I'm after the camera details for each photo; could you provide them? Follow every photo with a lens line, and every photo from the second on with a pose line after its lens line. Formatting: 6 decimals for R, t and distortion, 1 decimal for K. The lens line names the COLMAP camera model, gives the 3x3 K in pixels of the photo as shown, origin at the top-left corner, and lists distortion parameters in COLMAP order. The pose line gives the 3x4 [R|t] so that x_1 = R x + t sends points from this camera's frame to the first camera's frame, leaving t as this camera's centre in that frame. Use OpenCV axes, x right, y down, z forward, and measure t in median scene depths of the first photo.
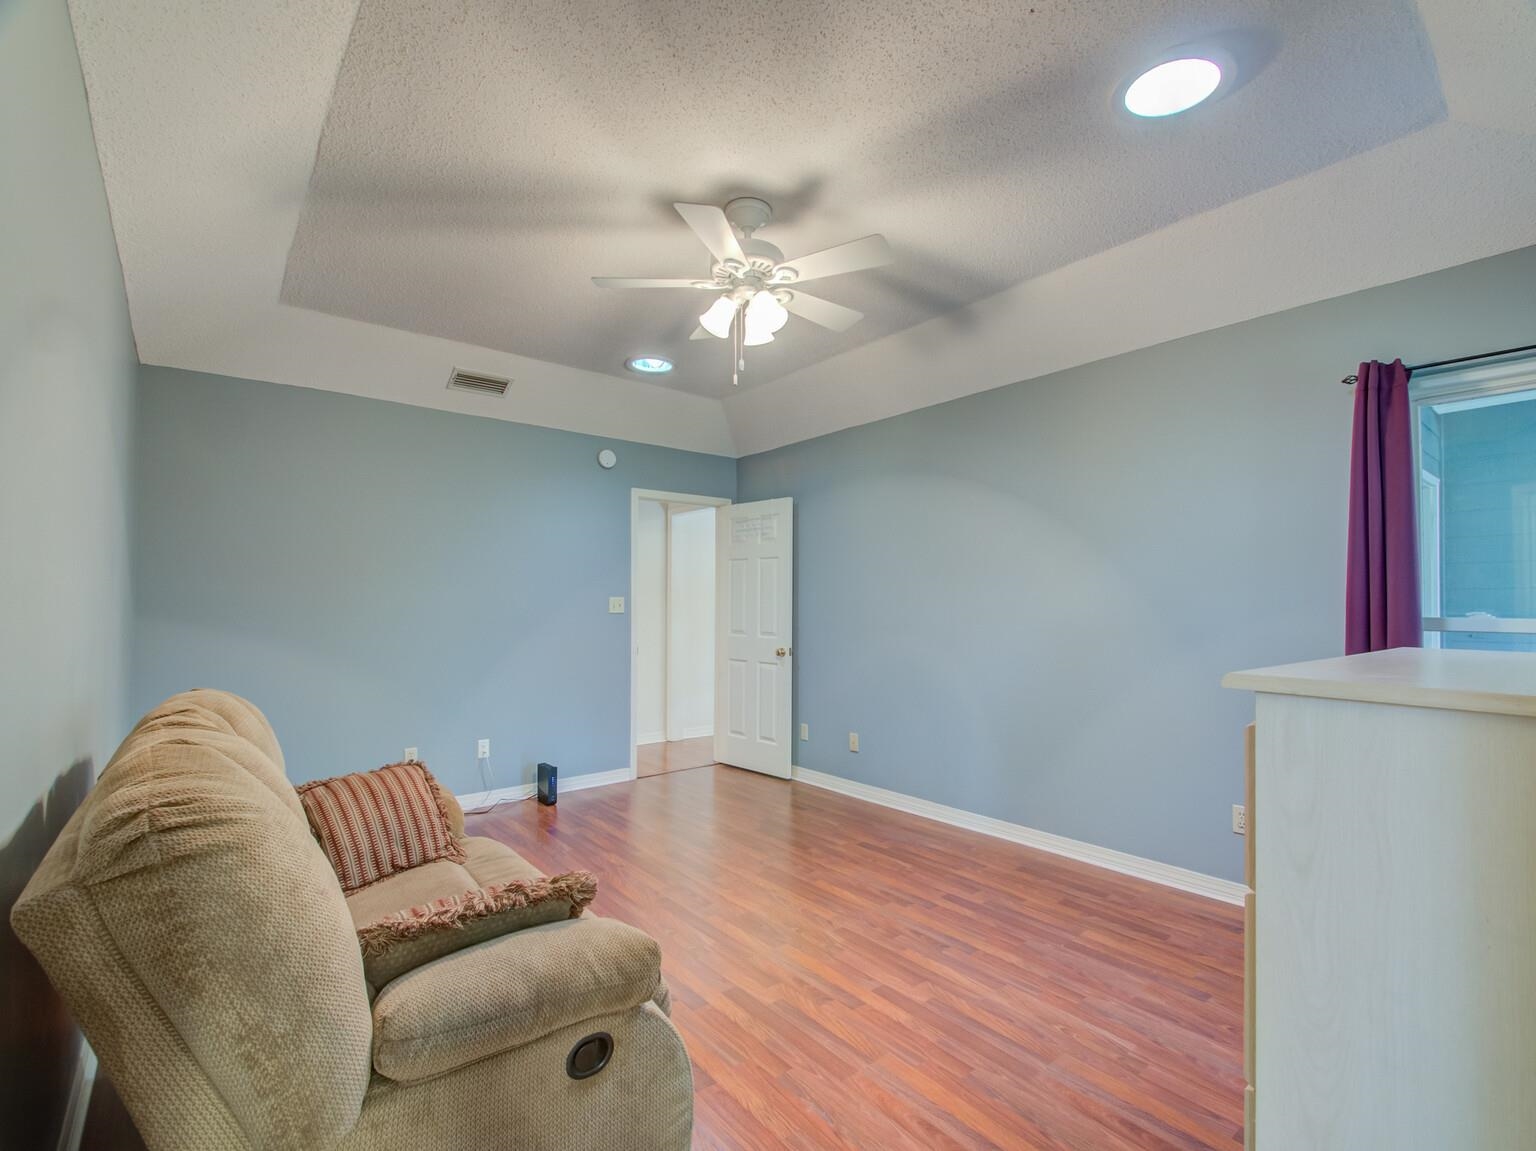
lens RADIAL K [[733.1, 0, 778.5], [0, 733.1, 604.7], [0, 0, 1]] dist [0.002055, -0.000518]
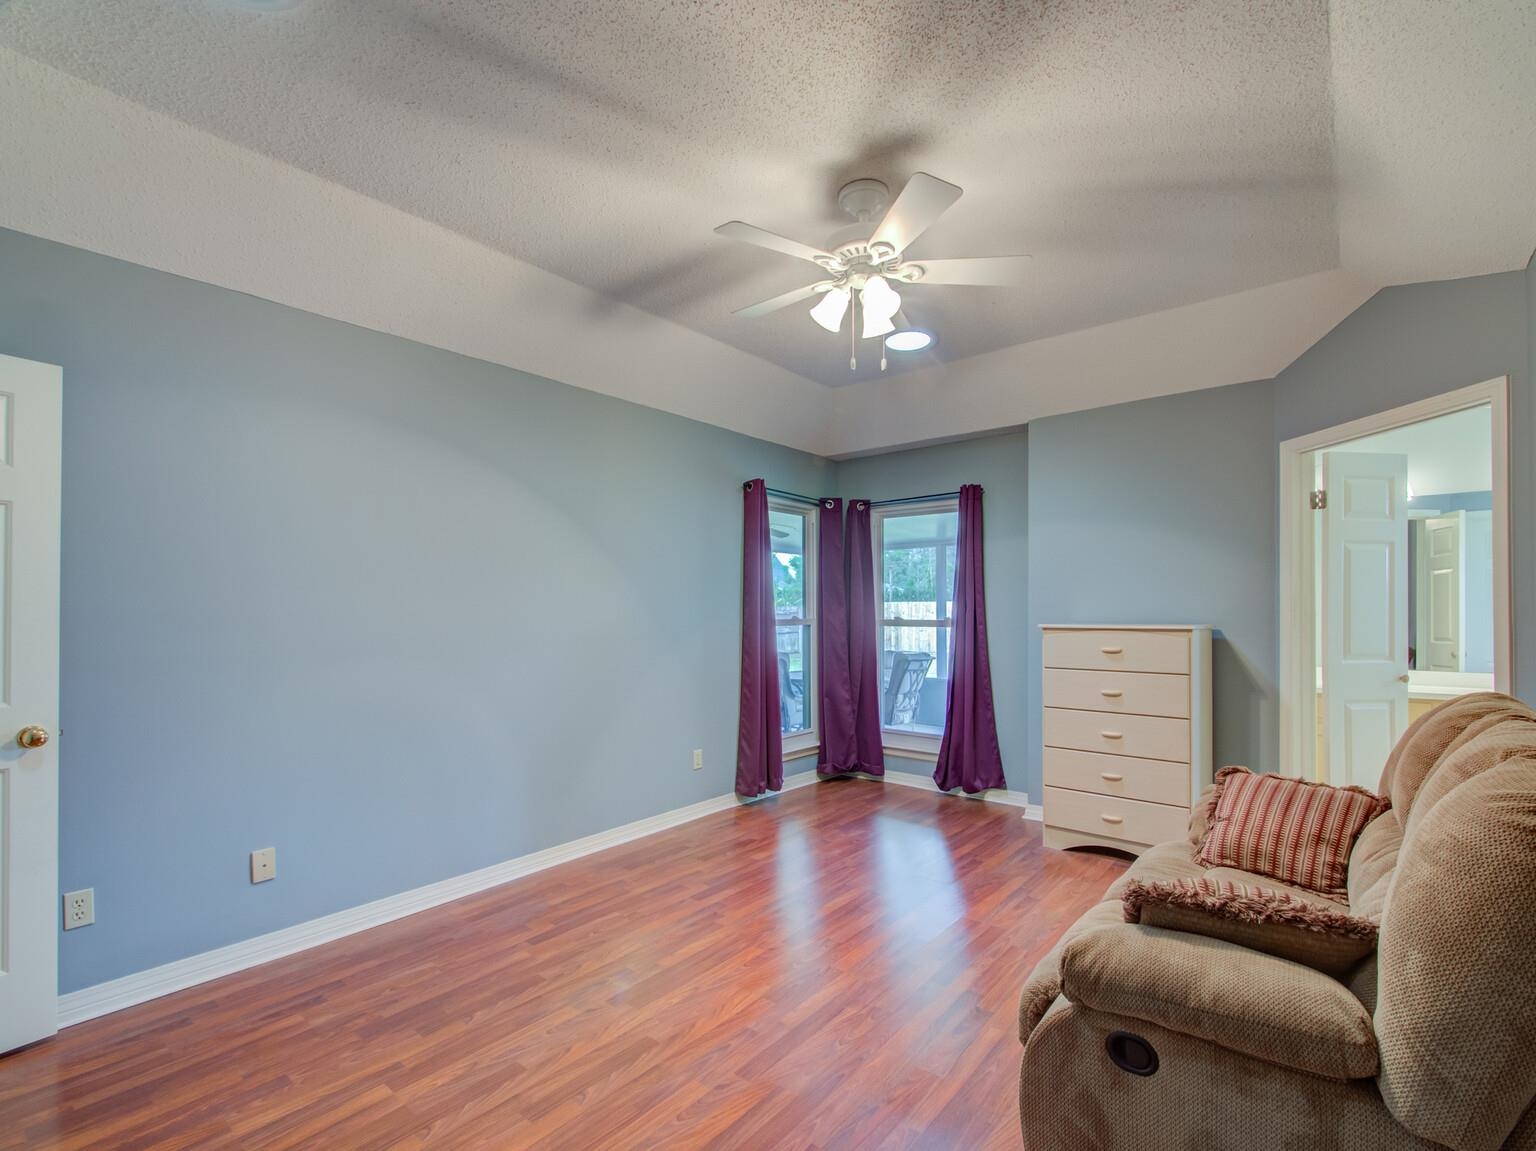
lens RADIAL K [[733.1, 0, 778.5], [0, 733.1, 604.7], [0, 0, 1]] dist [0.002055, -0.000518]
pose [[-0.224125, 0.009391, 0.974515, -0.734705], [0.011493, 0.999910, -0.006992, -0.001913], [-0.974493, 0.009633, -0.224213, 1.030589]]
